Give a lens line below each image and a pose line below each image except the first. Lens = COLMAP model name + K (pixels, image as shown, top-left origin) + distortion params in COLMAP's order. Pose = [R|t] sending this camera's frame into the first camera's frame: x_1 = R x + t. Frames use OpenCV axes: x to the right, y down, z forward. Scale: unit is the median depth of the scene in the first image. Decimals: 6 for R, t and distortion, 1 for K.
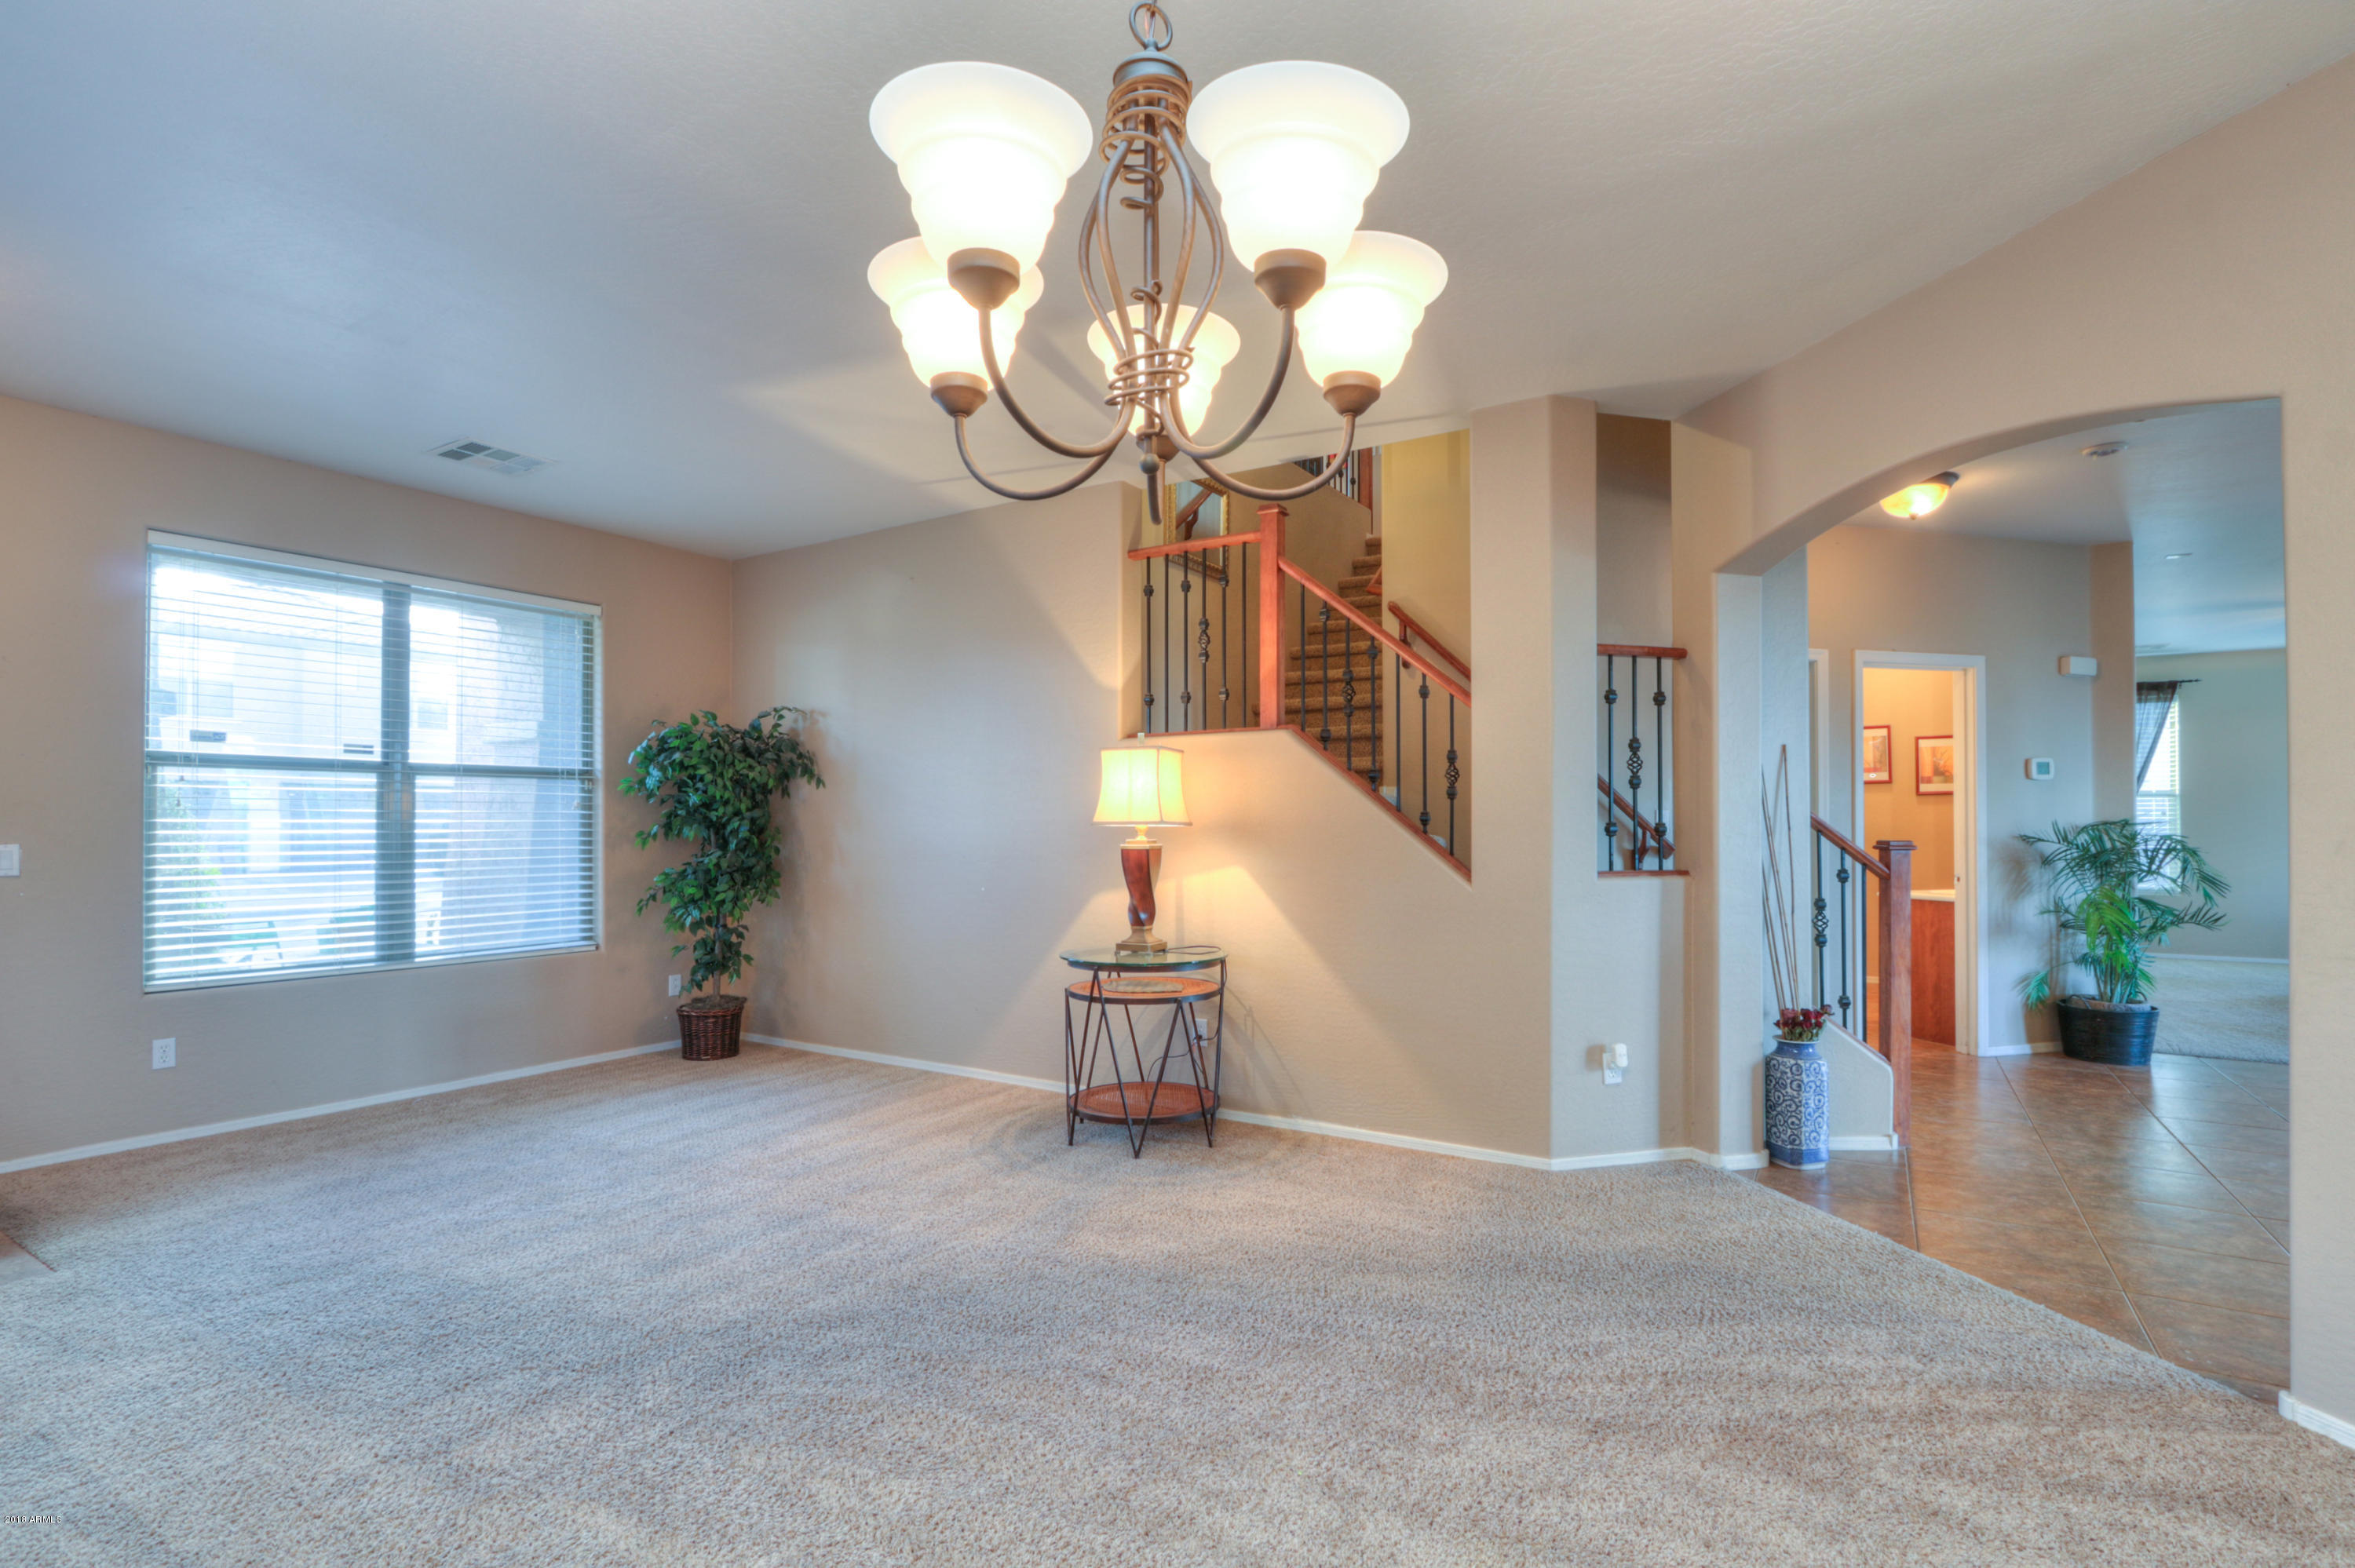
lens RADIAL K [[1036.9, 0, 1175.1], [0, 1036.9, 812.1], [0, 0, 1]] dist [-0.015287, 0.000005]
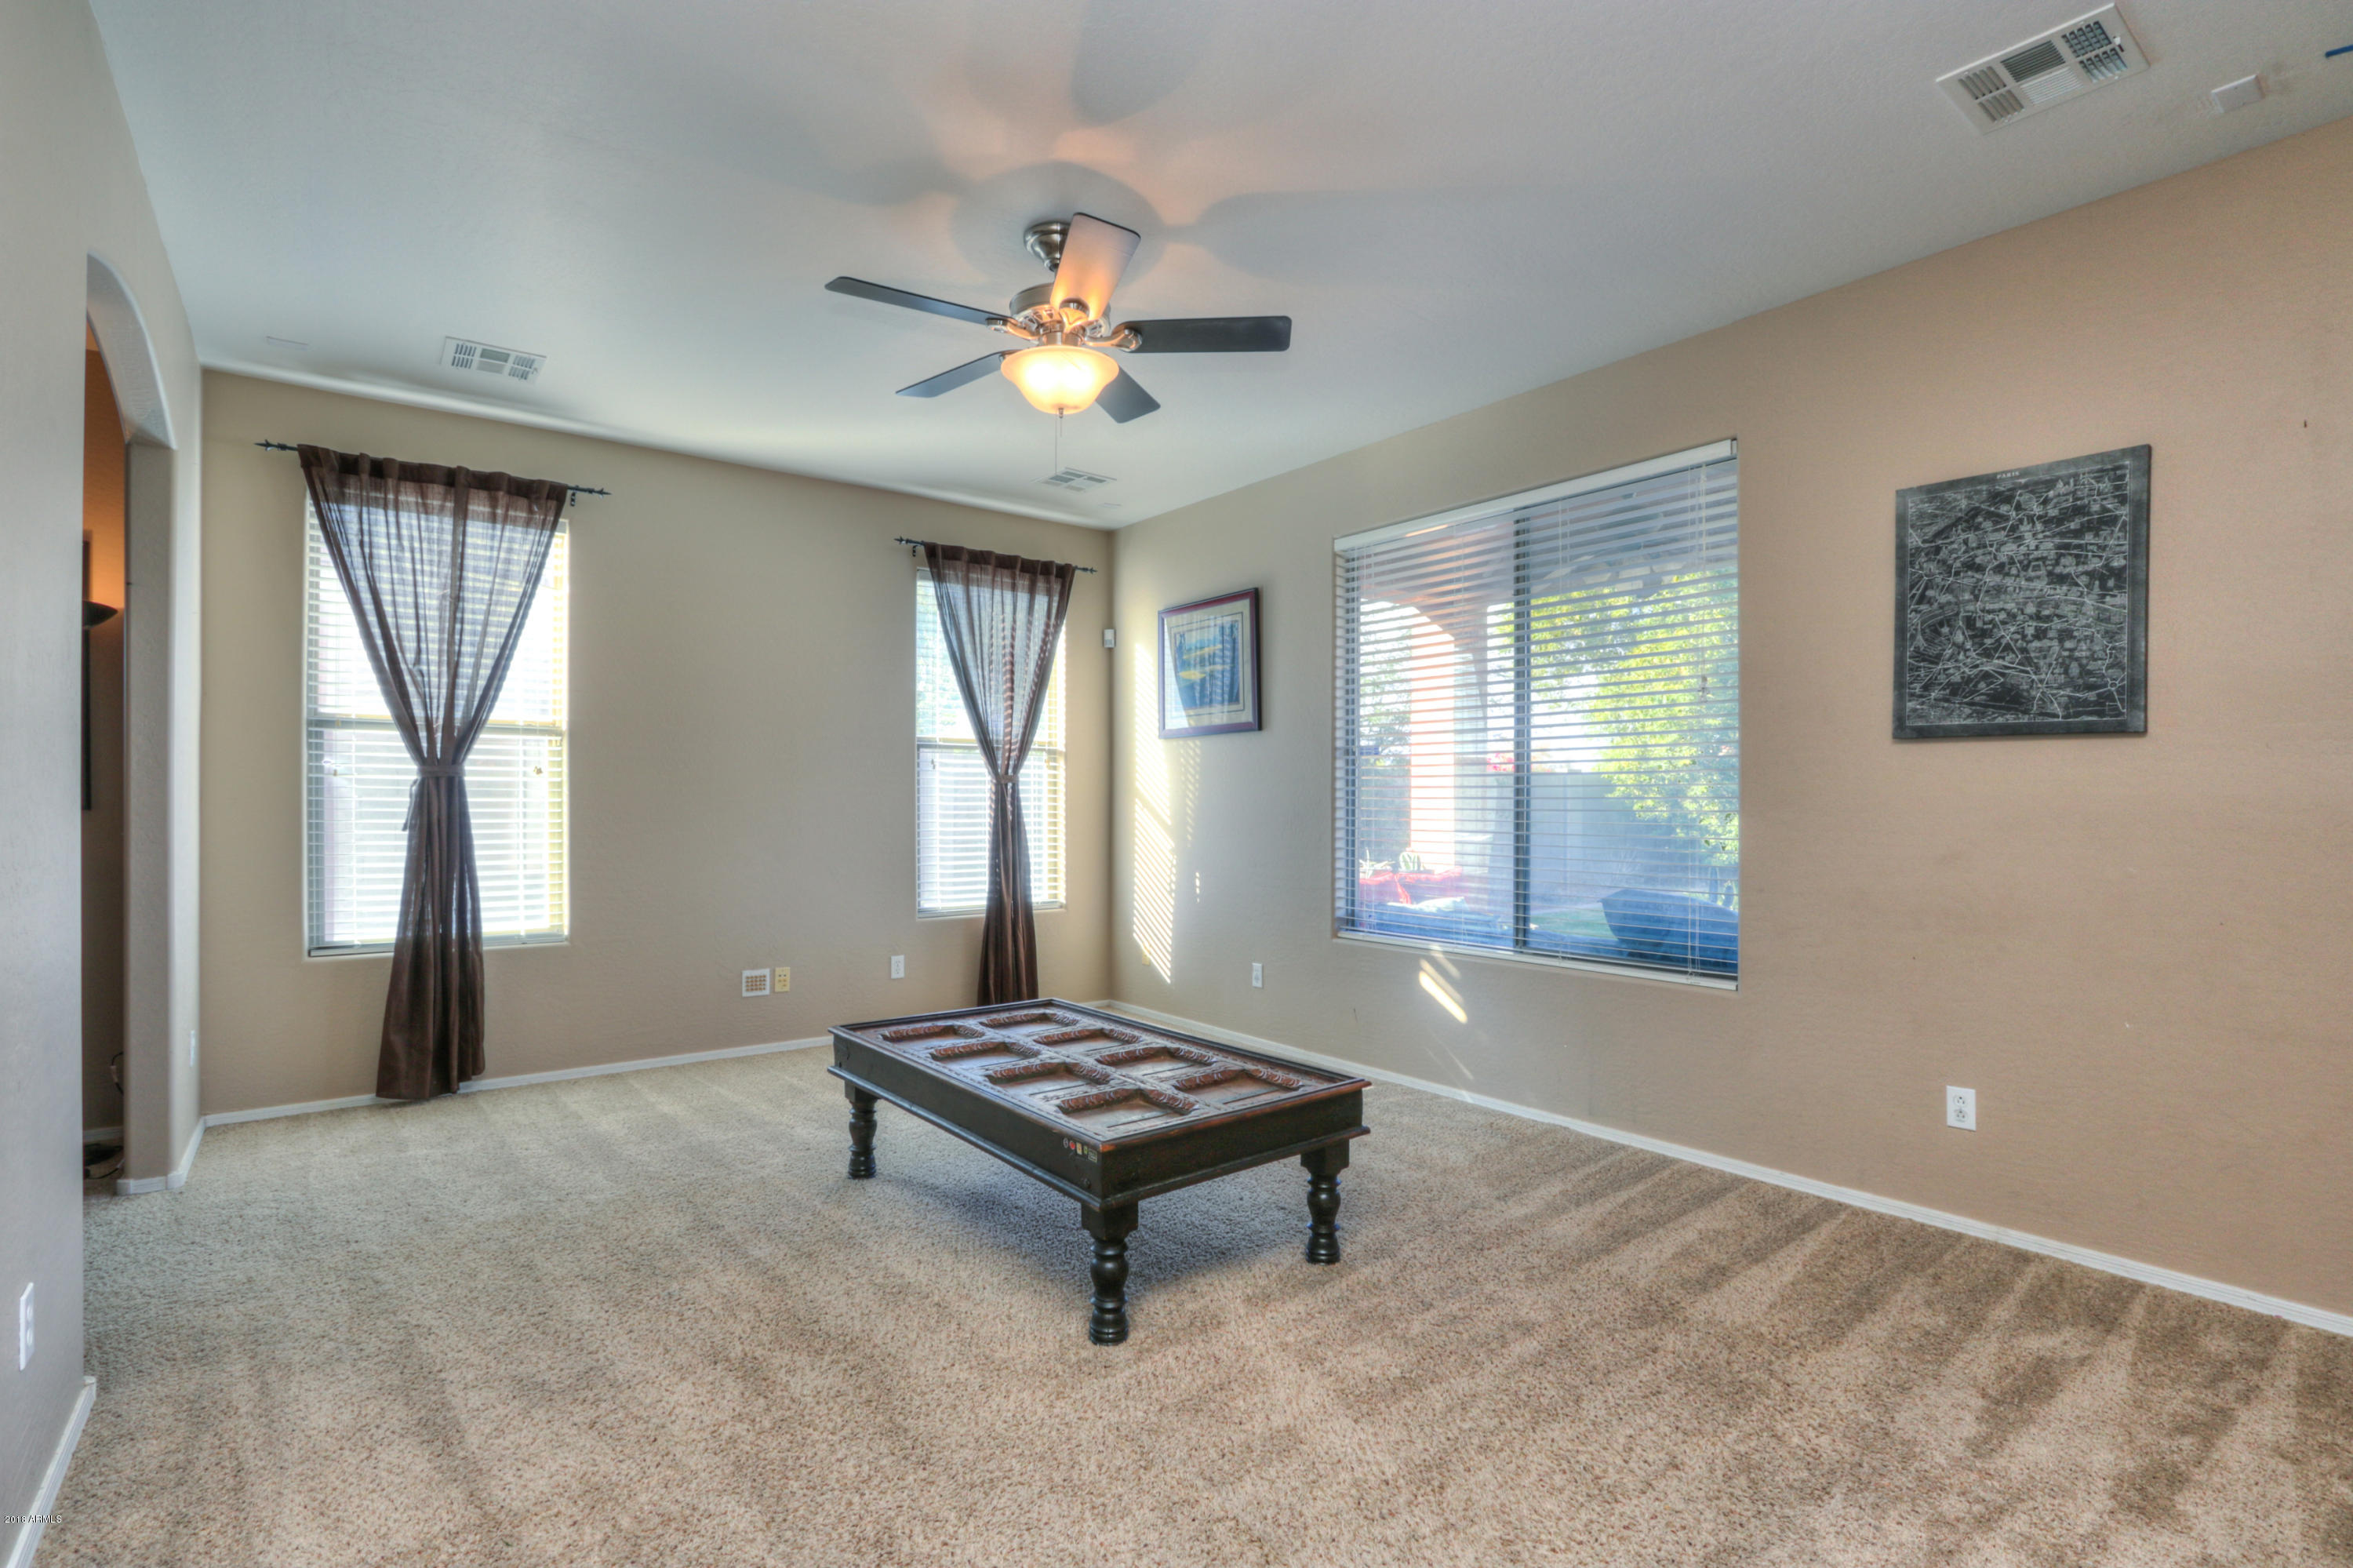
lens RADIAL K [[1101.9, 0, 1208.8], [0, 1101.9, 795.7], [0, 0, 1]] dist [-0.016427, 0.000003]
pose [[0.293141, 0.001711, 0.956068, 0.991880], [-0.008831, 0.999961, 0.000918, 0.015877], [-0.956028, -0.008712, 0.293144, 0.961713]]
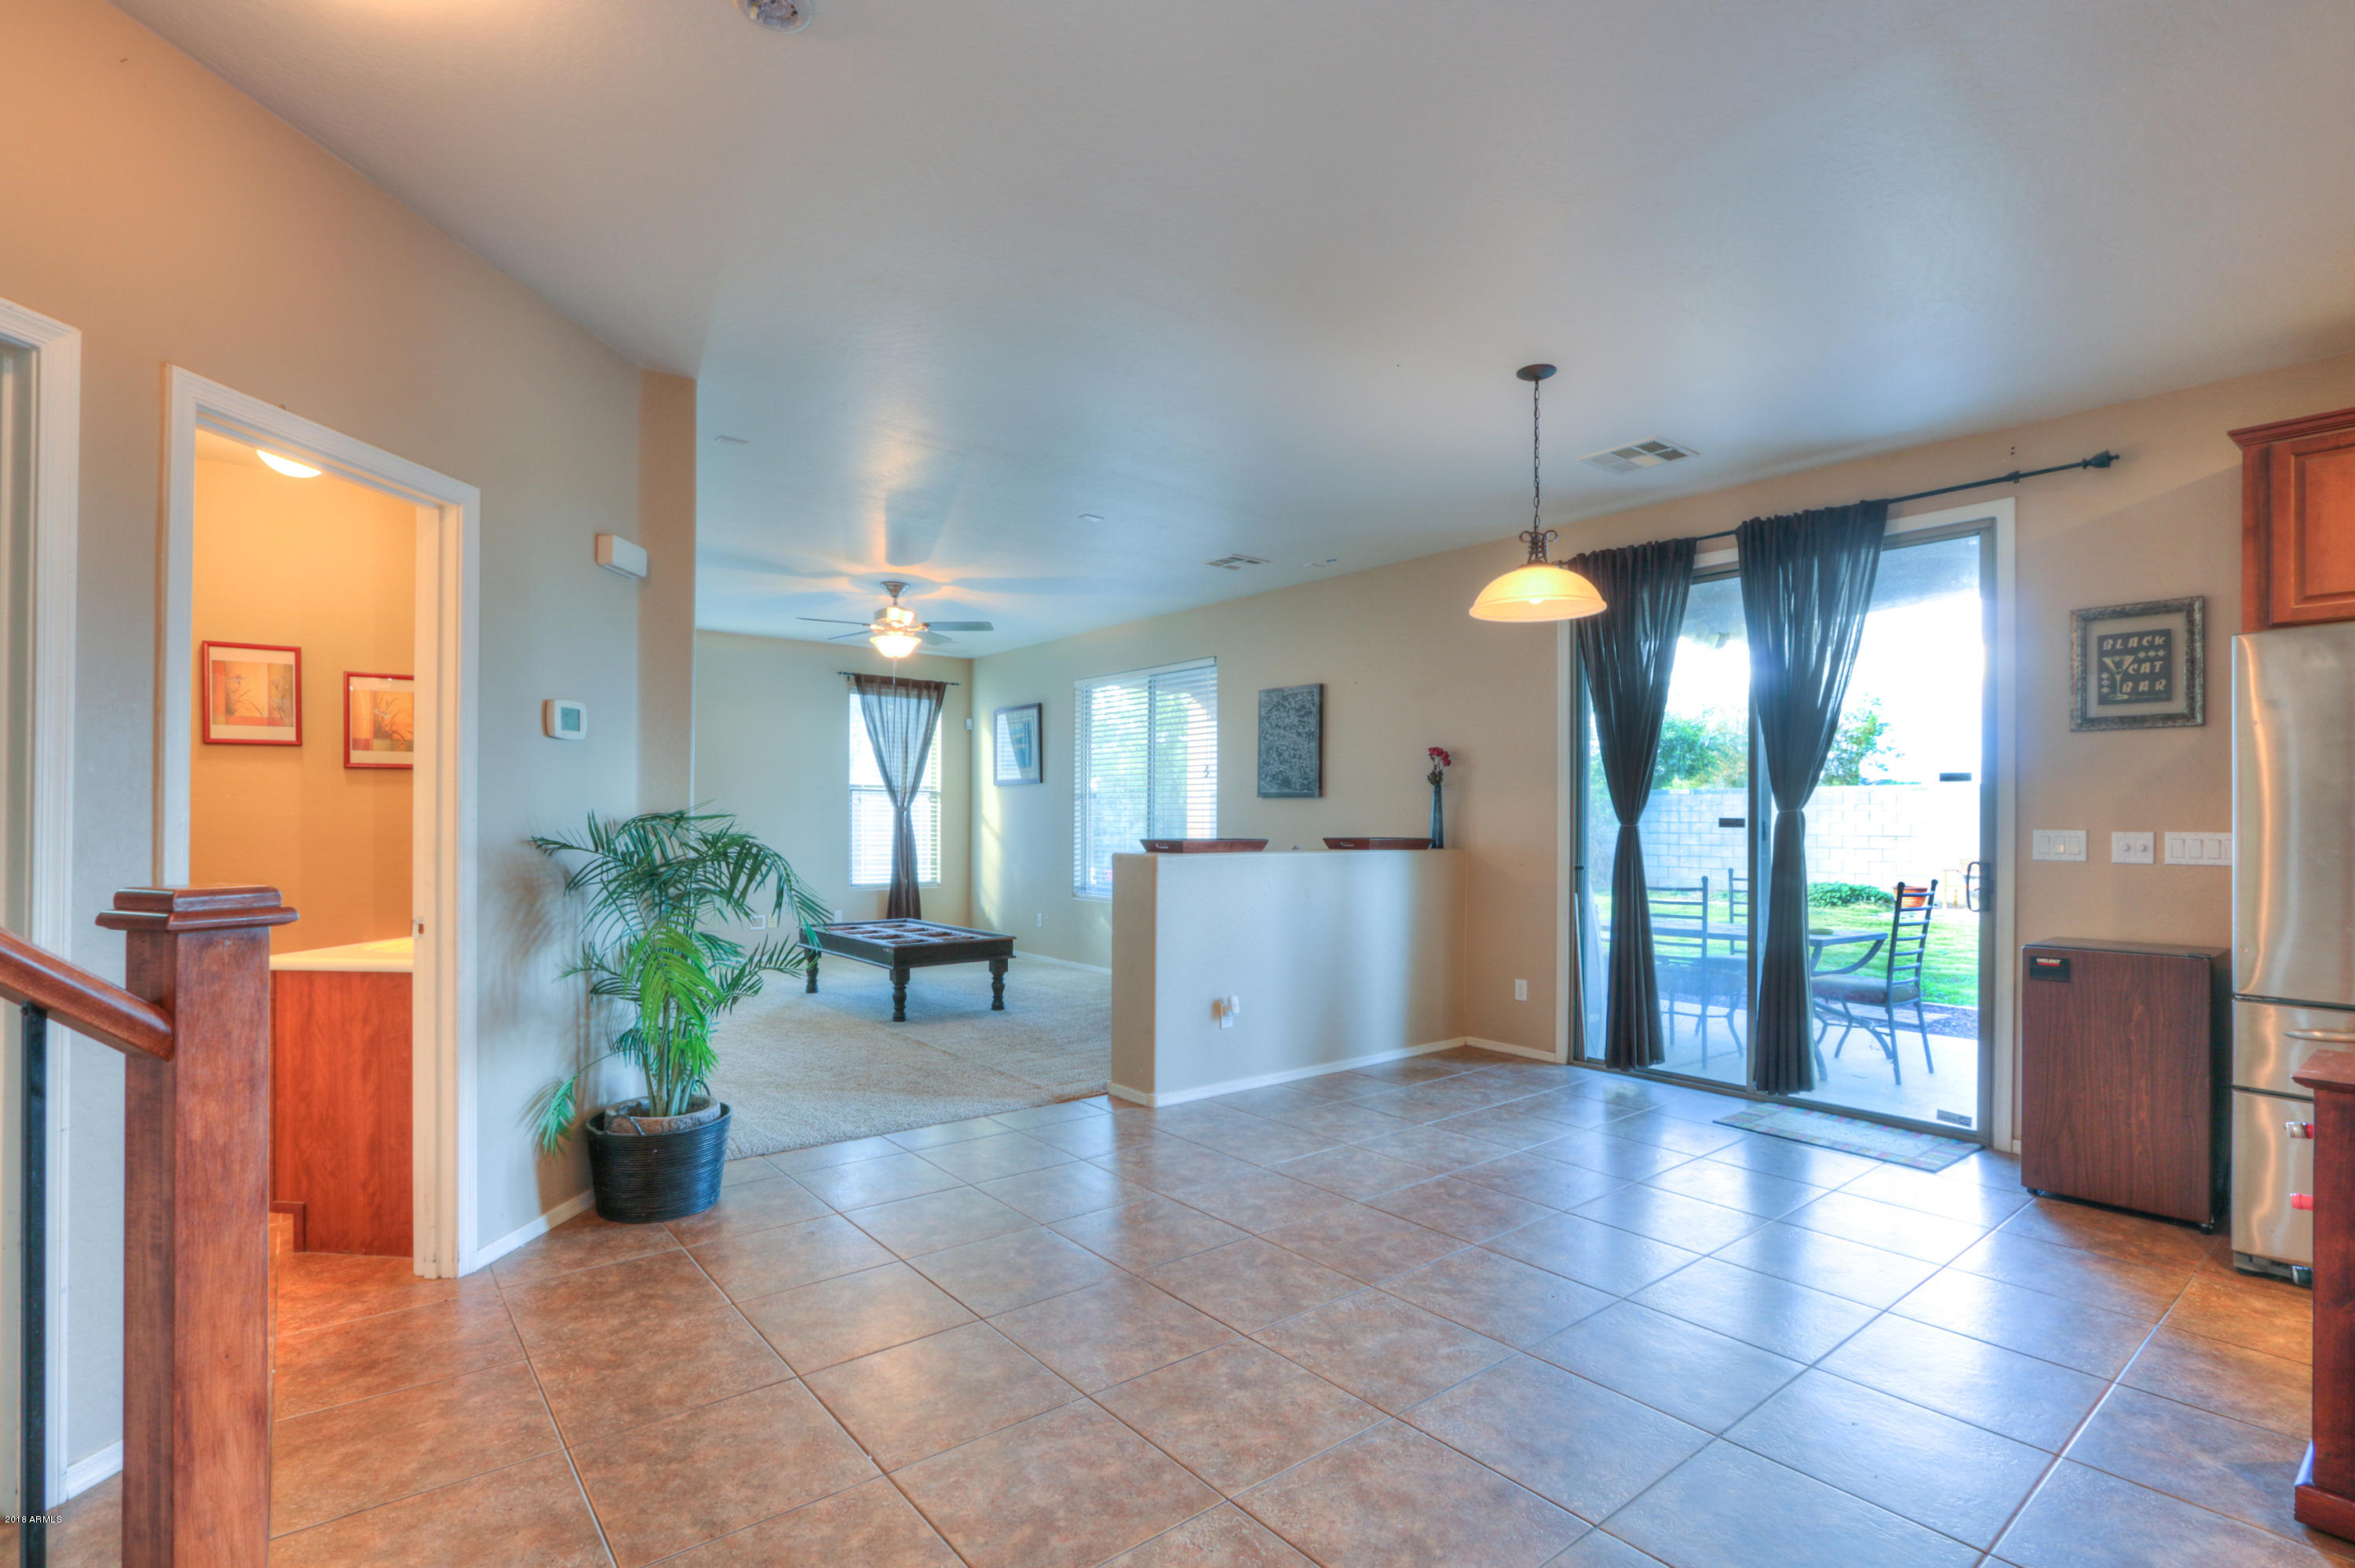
lens RADIAL K [[1081.3, 0, 1175.3], [0, 1081.3, 814.8], [0, 0, 1]] dist [-0.001109, -0.000108]
pose [[0.293072, 0.002926, 0.956086, 0.372937], [-0.014168, 0.999899, 0.001283, 0.004285], [-0.955985, -0.013921, 0.293084, 0.504404]]
